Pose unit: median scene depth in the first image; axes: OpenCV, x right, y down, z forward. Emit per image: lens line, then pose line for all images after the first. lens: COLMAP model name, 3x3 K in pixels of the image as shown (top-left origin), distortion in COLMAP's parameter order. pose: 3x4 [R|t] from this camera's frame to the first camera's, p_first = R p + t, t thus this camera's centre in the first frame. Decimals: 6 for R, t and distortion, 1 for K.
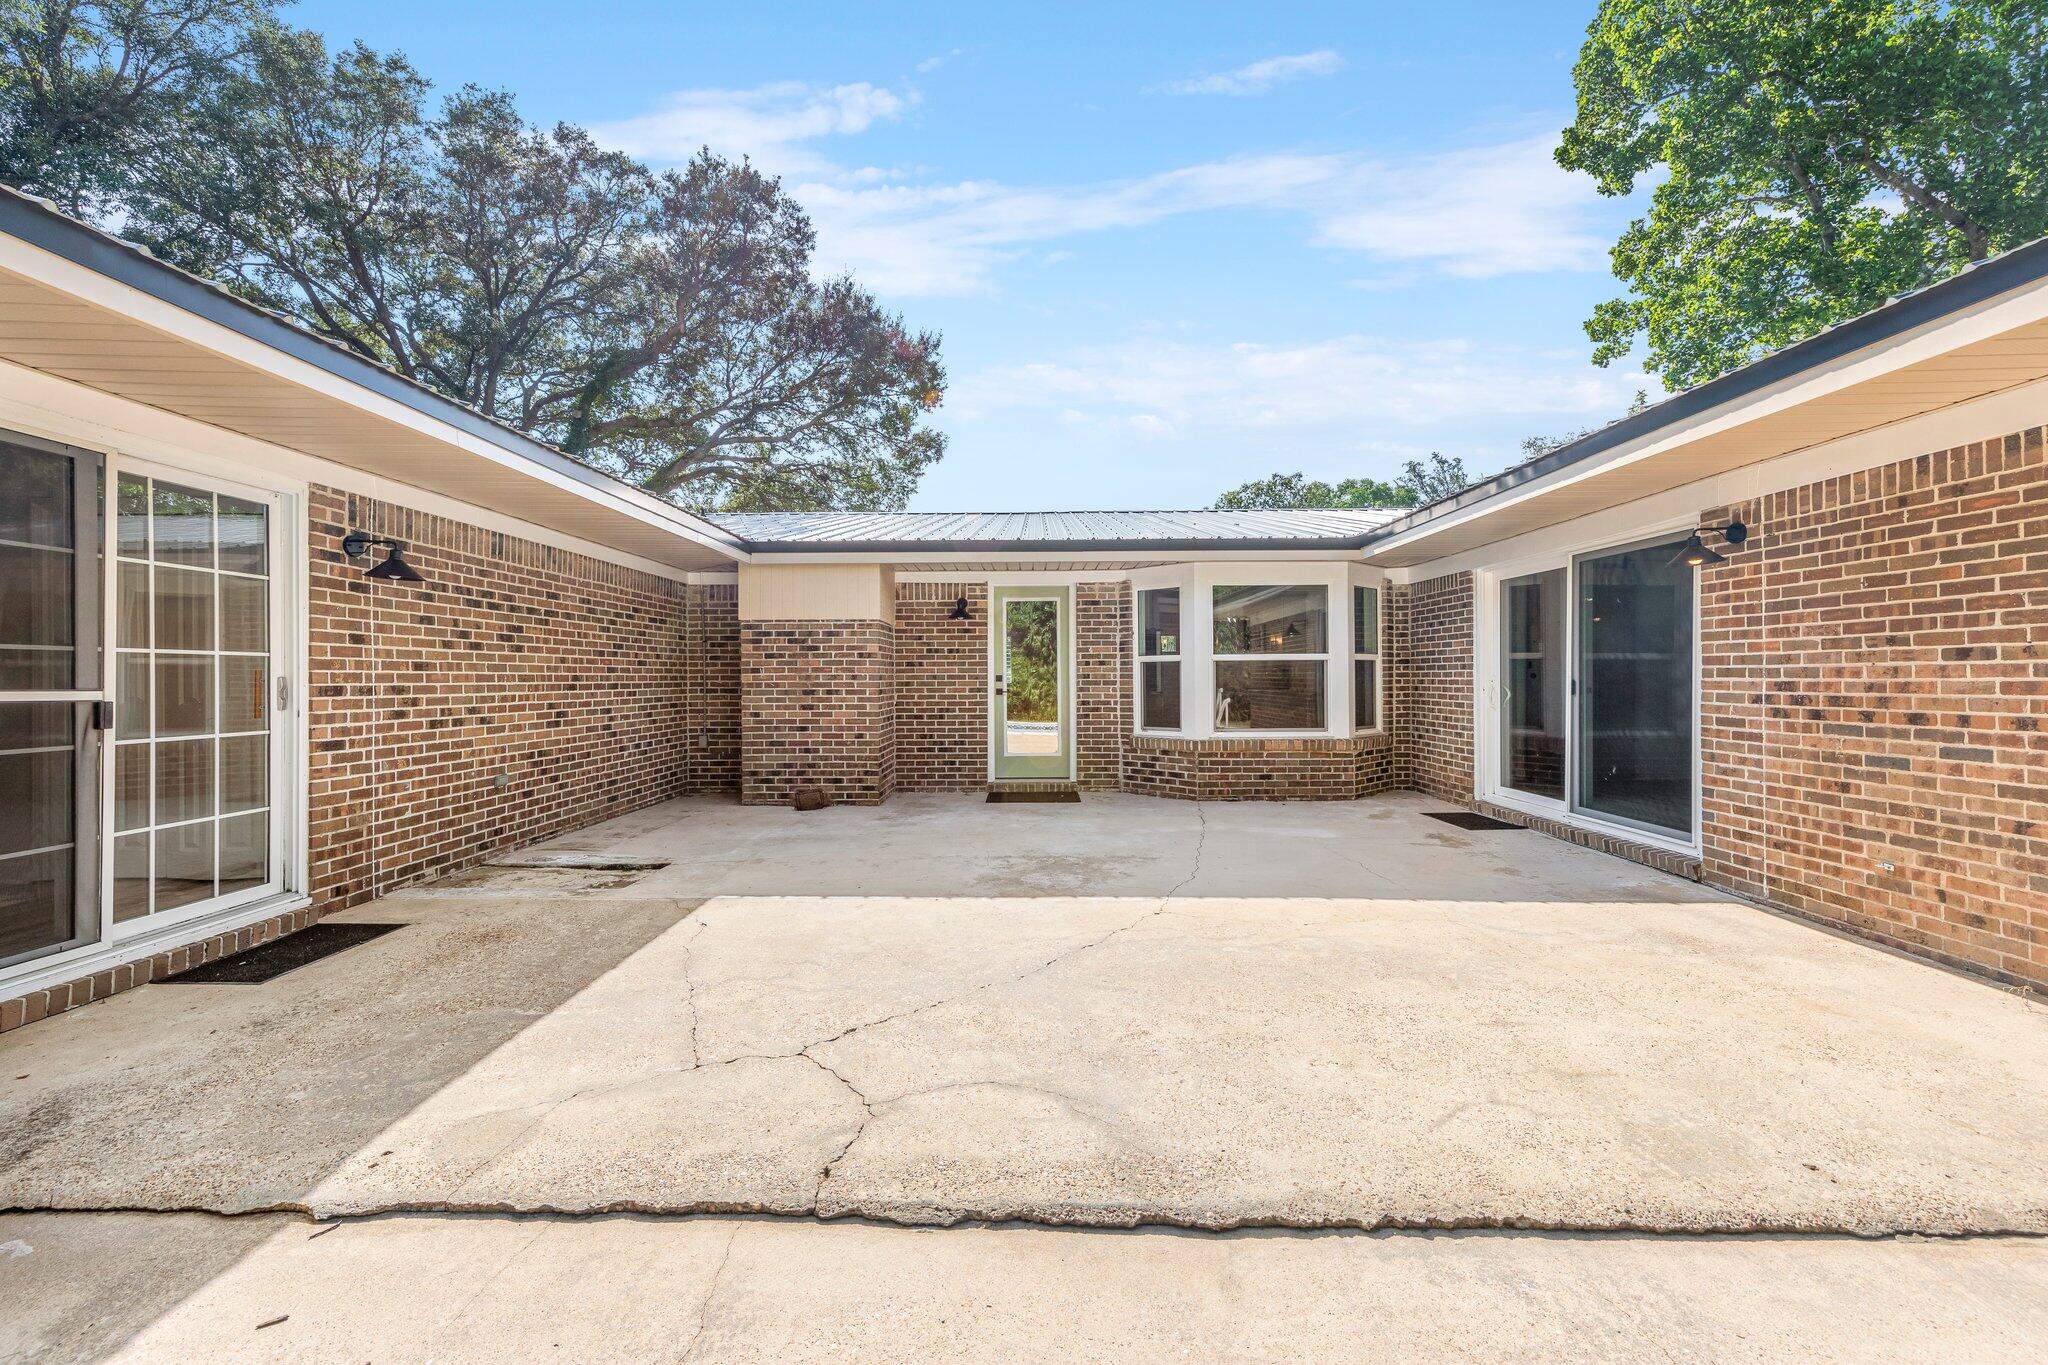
lens RADIAL K [[826.6, 0, 1022.8], [0, 826.6, 676.6], [0, 0, 1]] dist [-0.000209, -0.000012]
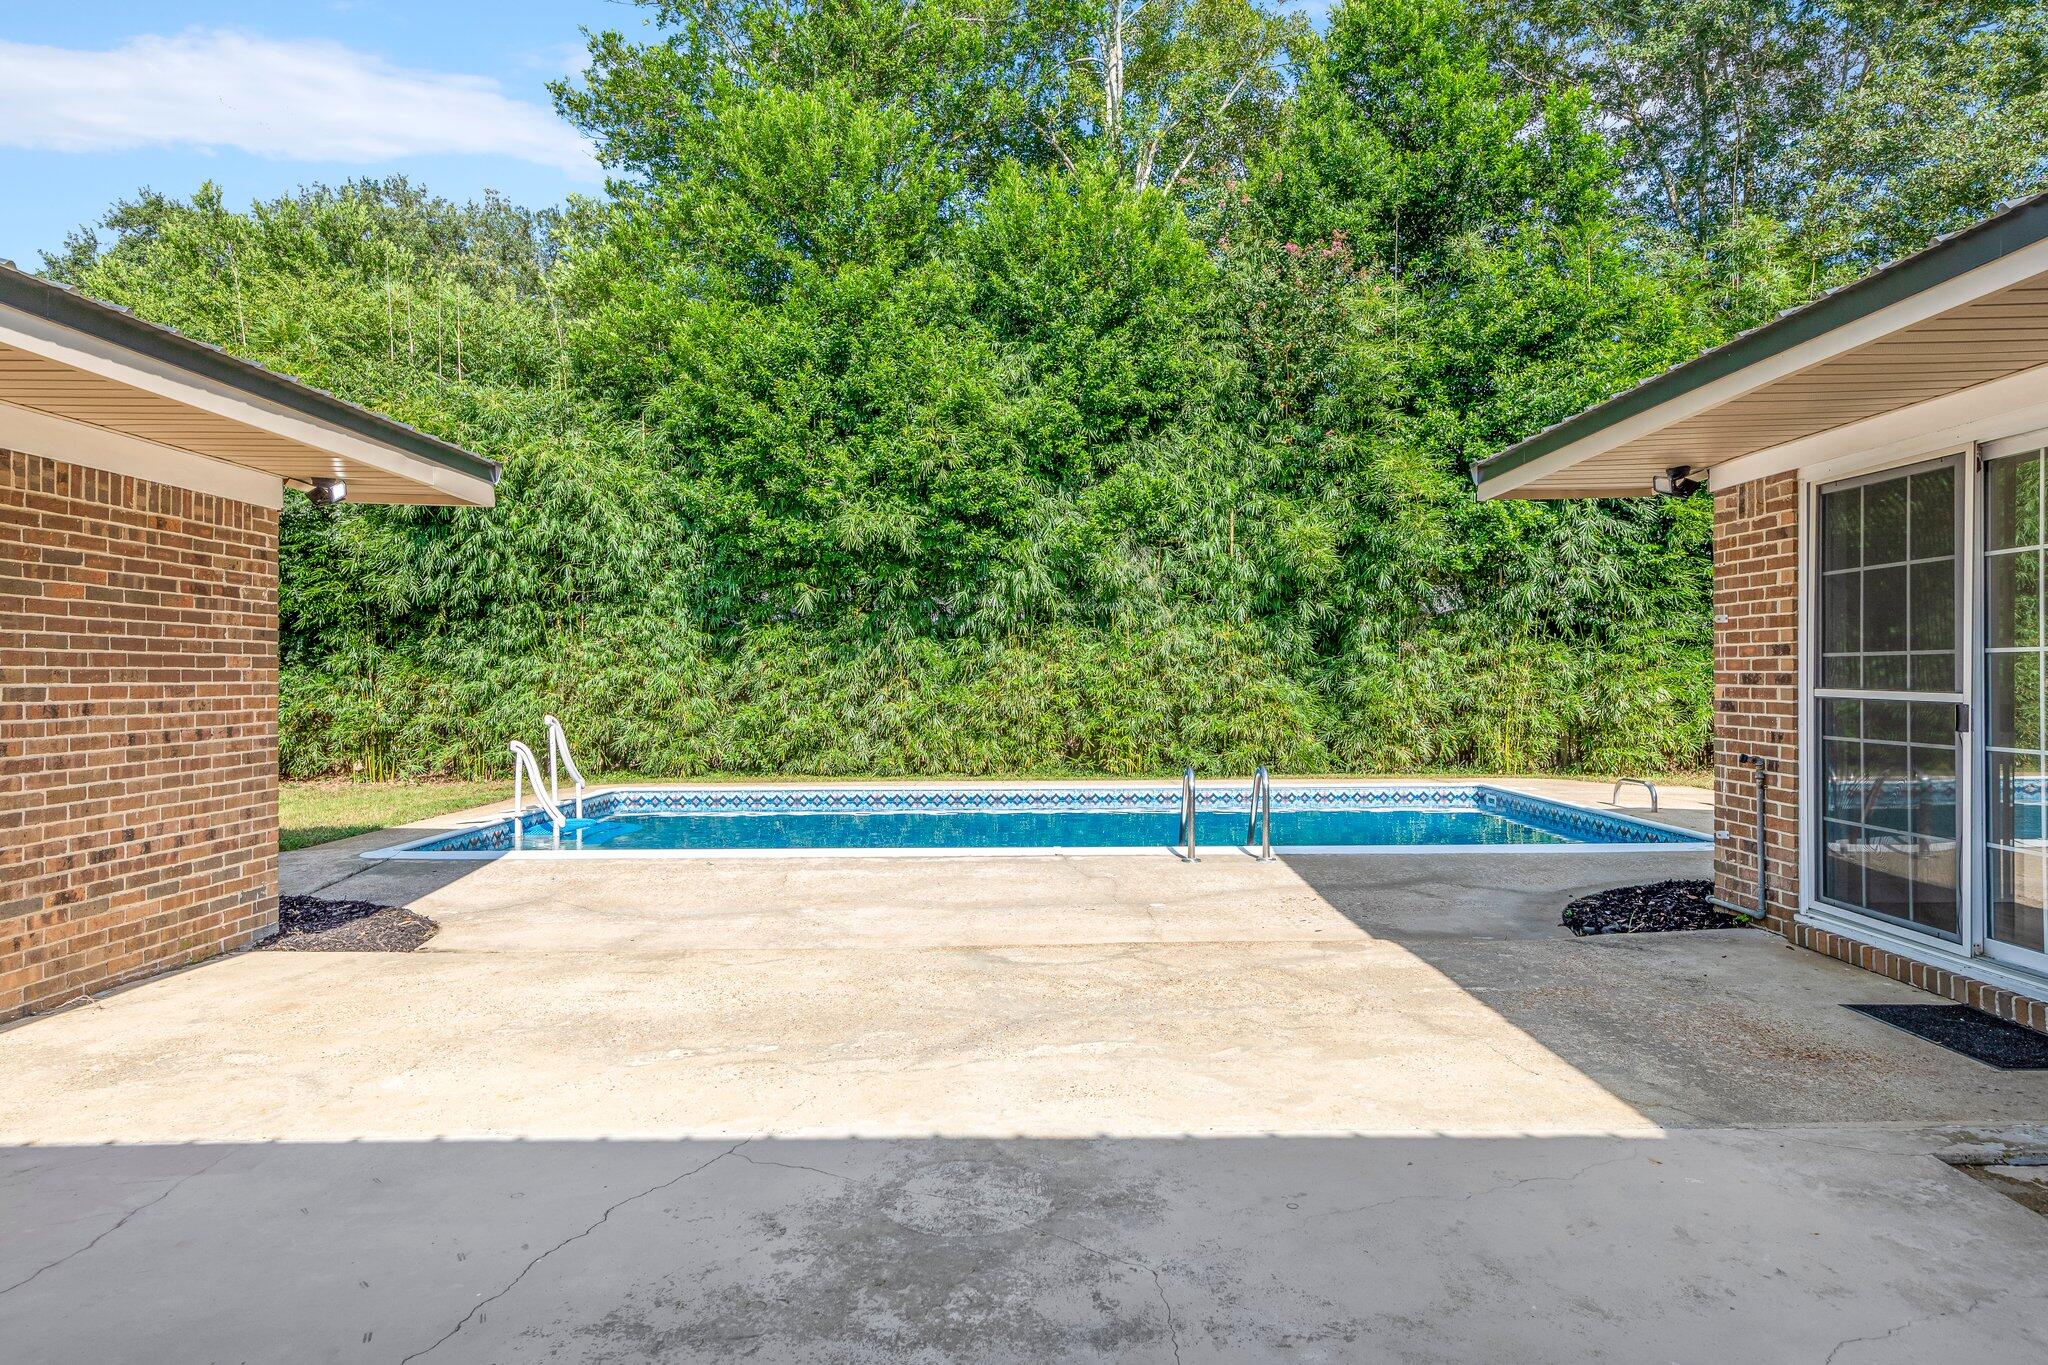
lens RADIAL K [[1179.2, 0, 1024.0], [0, 1179.2, 680.1], [0, 0, 1]] dist [-0.000340, -0.000032]
pose [[-0.999928, 0.011660, 0.002950, 0.004660], [0.011675, 0.999919, 0.005146, -0.015910], [-0.002889, 0.005180, -0.999982, 2.111883]]
